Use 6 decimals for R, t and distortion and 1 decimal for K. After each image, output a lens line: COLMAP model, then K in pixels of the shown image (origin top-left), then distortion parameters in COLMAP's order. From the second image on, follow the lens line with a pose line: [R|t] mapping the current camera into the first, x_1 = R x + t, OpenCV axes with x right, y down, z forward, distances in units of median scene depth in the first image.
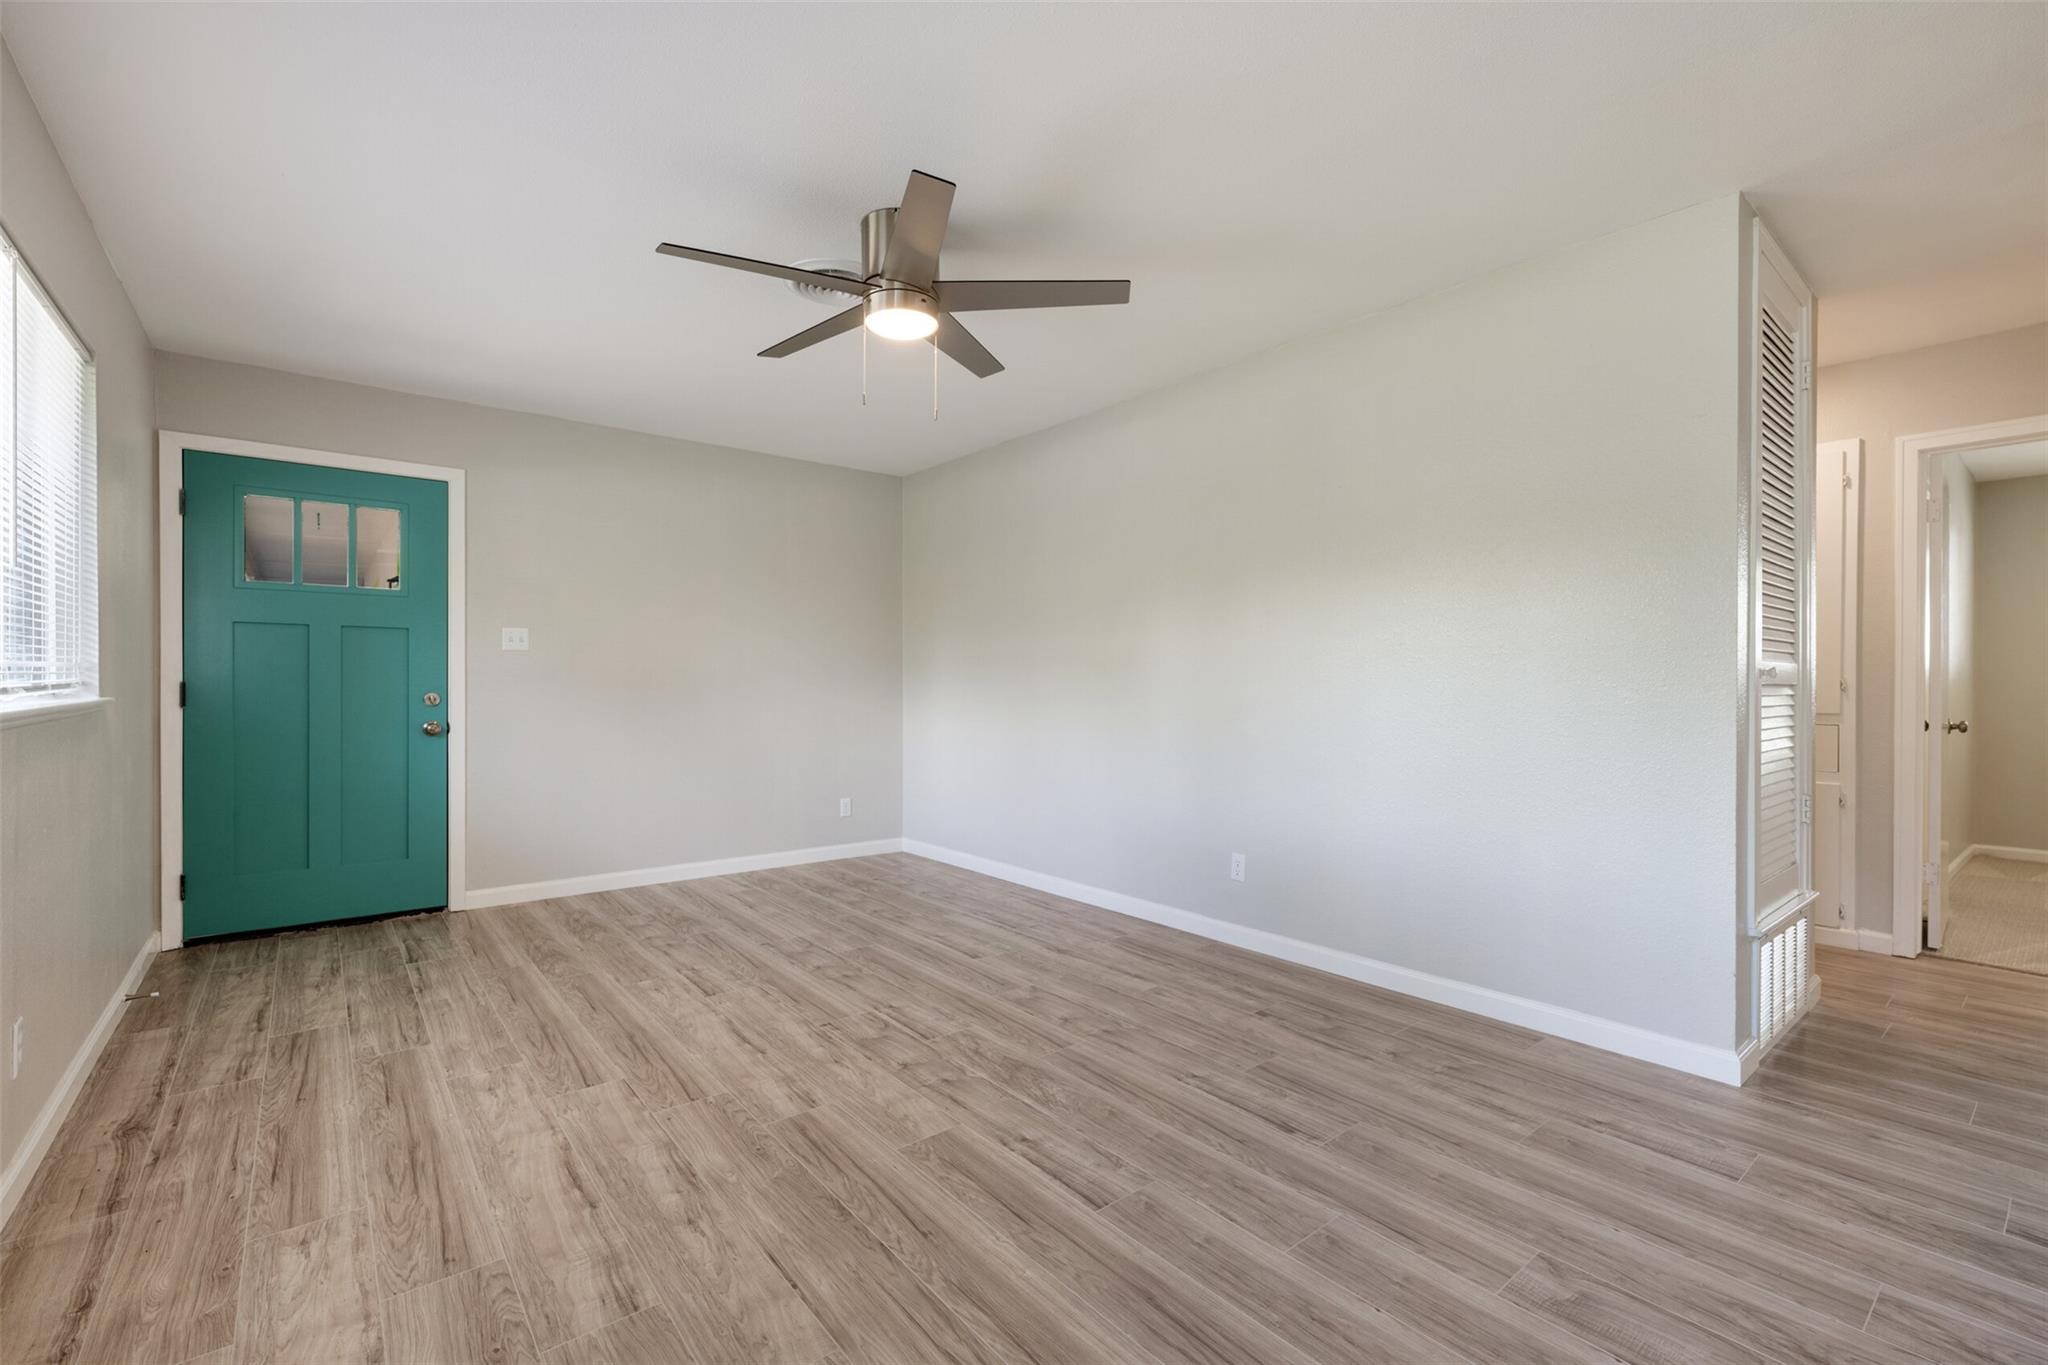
lens RADIAL K [[888.8, 0, 1026.3], [0, 888.8, 683.0], [0, 0, 1]] dist [0.000687, 0.000202]
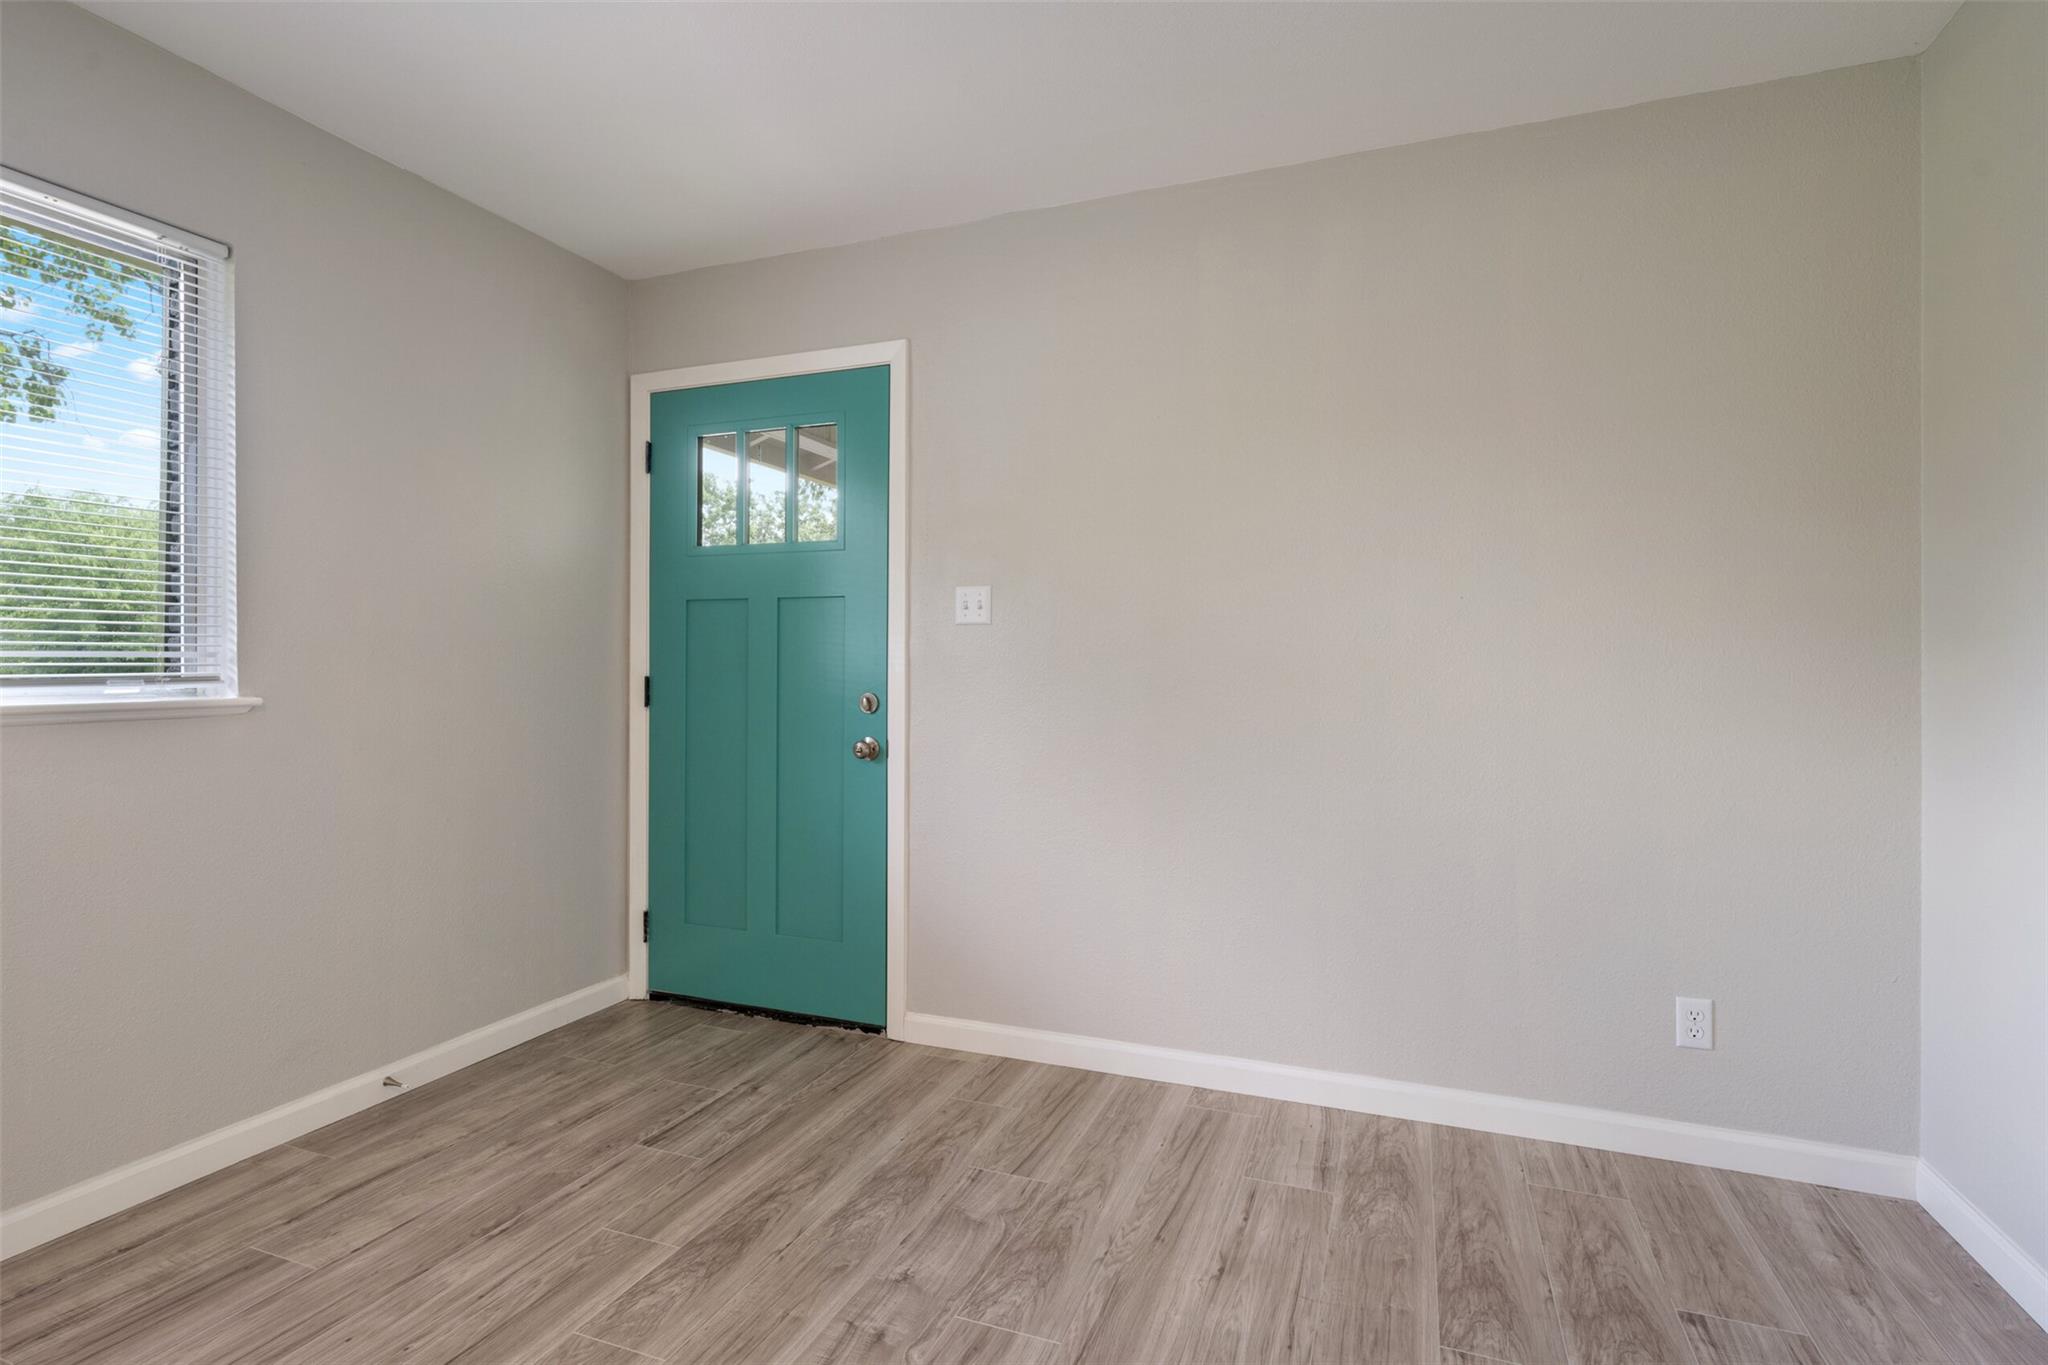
lens RADIAL K [[985.1, 0, 1031.4], [0, 985.1, 673.2], [0, 0, 1]] dist [-0.001501, -0.000246]
pose [[0.500842, 0.000364, -0.865539, 0.018594], [-0.003237, 0.999994, -0.001453, -0.004548], [0.865533, 0.003530, 0.500840, 1.006581]]
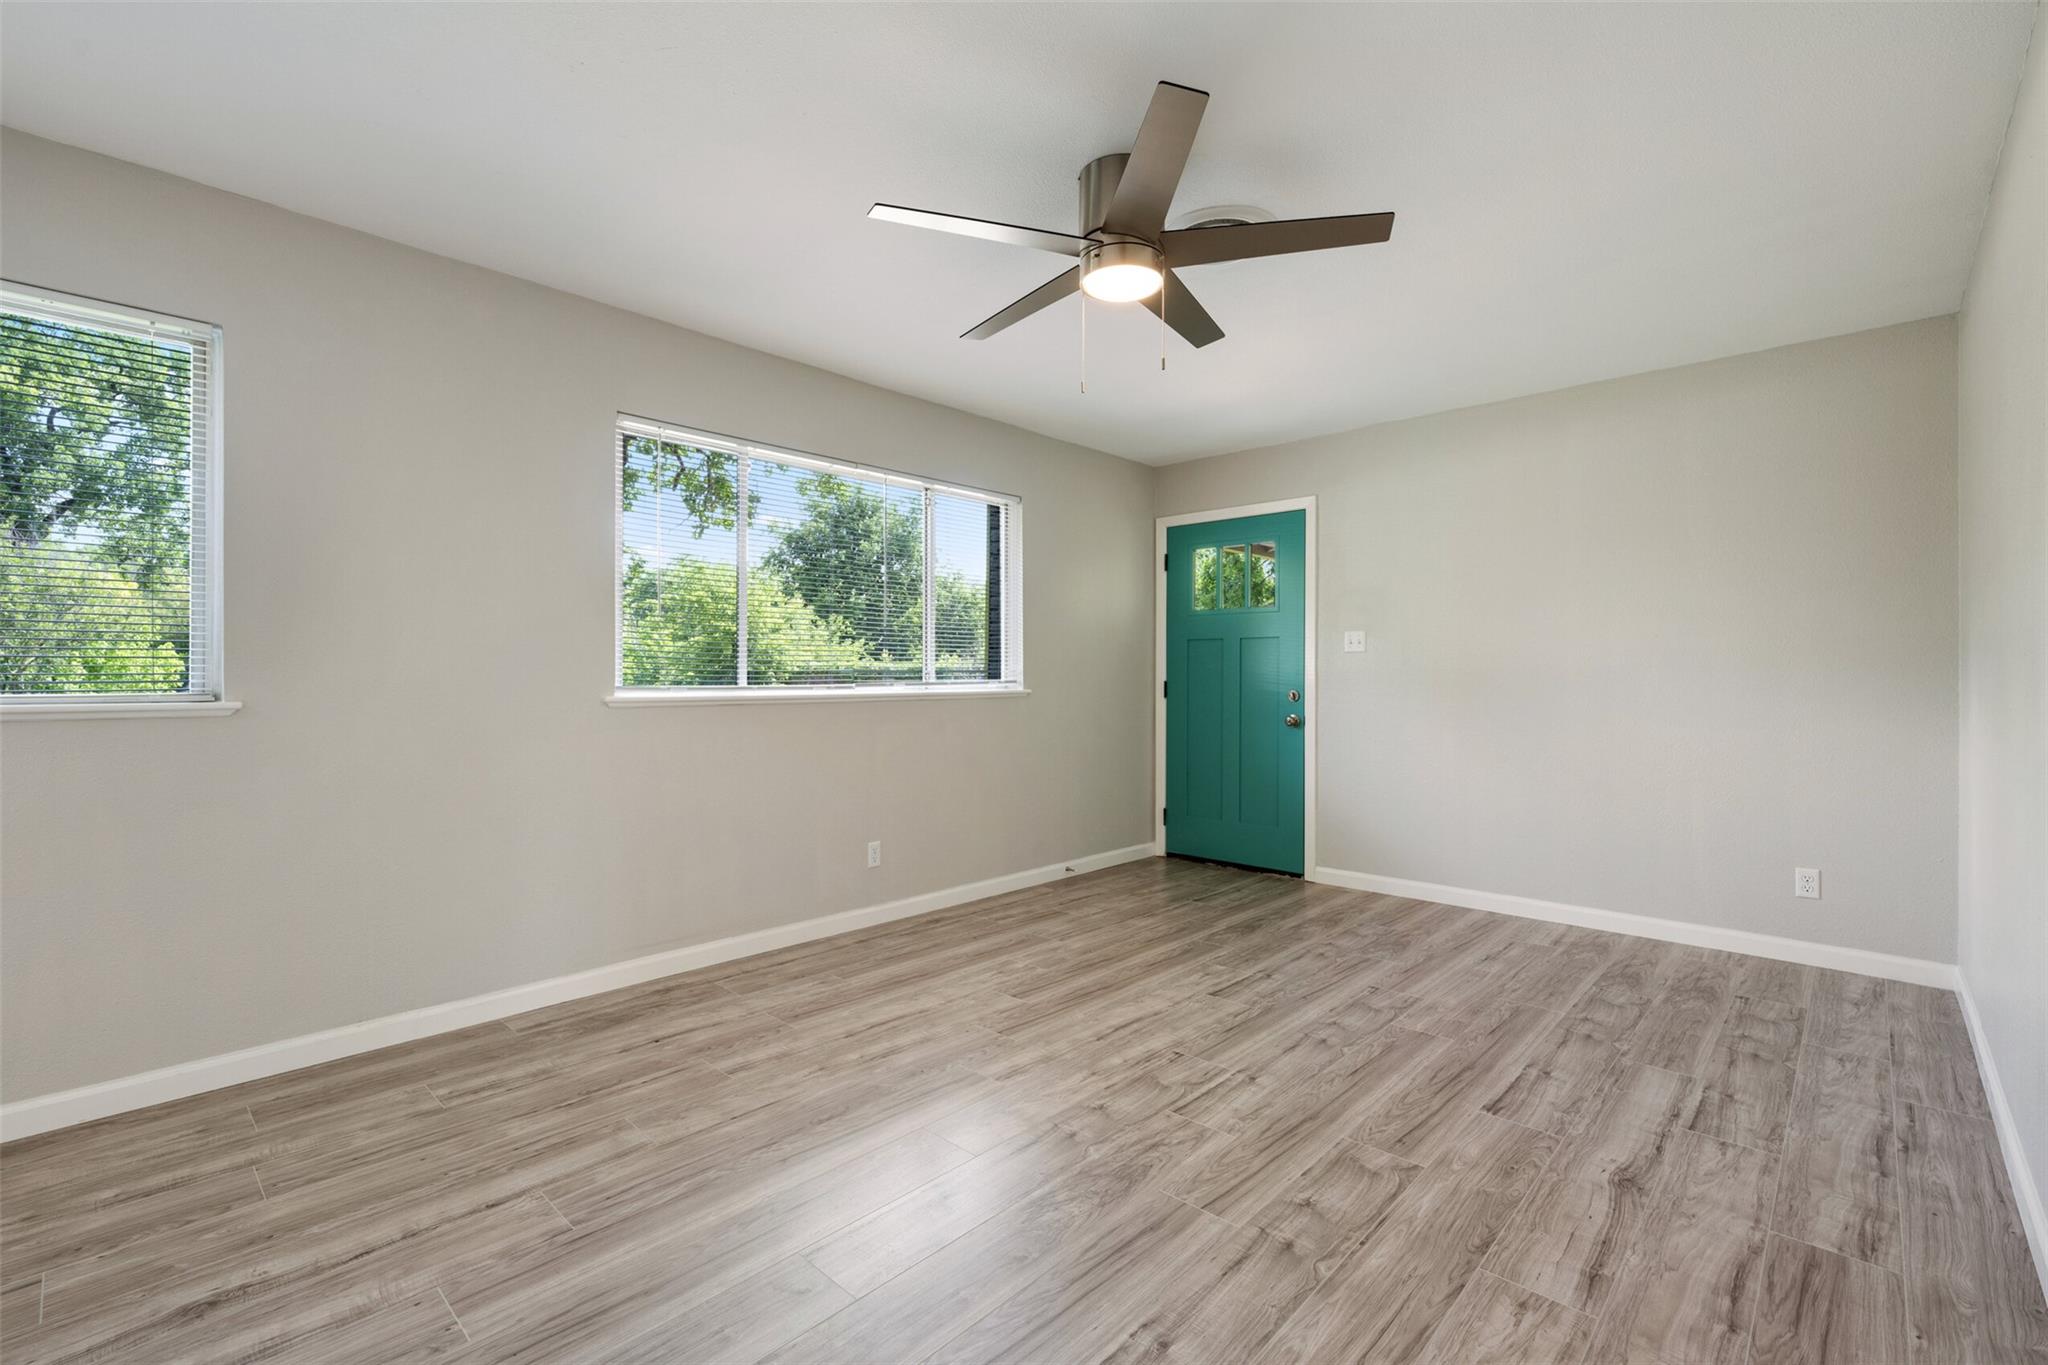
lens RADIAL K [[888.8, 0, 1026.3], [0, 888.8, 683.0], [0, 0, 1]] dist [0.000687, 0.000202]
pose [[0.135388, 0.003059, -0.990788, 0.613675], [-0.003756, 0.999990, 0.002575, -0.001751], [0.990786, 0.003373, 0.135398, 0.662398]]
